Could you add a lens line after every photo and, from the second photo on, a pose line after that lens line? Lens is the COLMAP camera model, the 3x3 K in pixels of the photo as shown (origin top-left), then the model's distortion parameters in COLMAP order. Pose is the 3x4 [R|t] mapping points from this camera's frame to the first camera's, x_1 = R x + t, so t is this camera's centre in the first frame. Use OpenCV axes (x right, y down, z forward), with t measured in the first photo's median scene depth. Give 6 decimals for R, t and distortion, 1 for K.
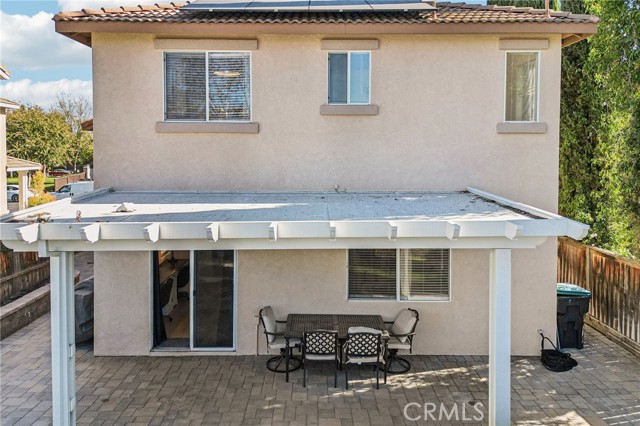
lens RADIAL K [[486.2, 0, 324.2], [0, 486.2, 170.0], [0, 0, 1]] dist [0.032250, -0.002494]
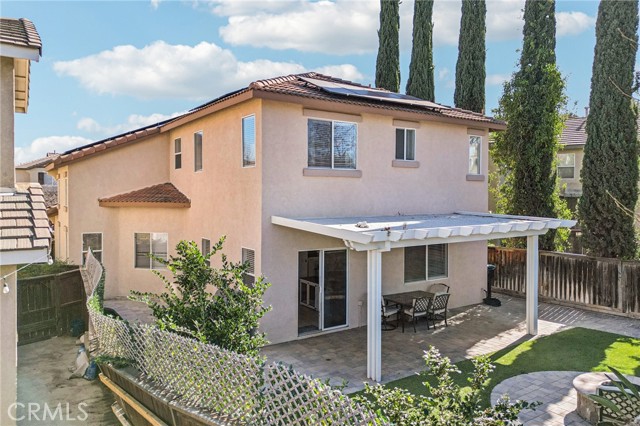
lens RADIAL K [[448.7, 0, 319.3], [0, 448.7, 208.6], [0, 0, 1]] dist [0.031446, -0.010452]
pose [[0.840313, -0.016829, 0.541840, -1.000528], [0.024301, 0.999683, -0.006639, 0.025537], [-0.541557, 0.018746, 0.840455, -0.091975]]
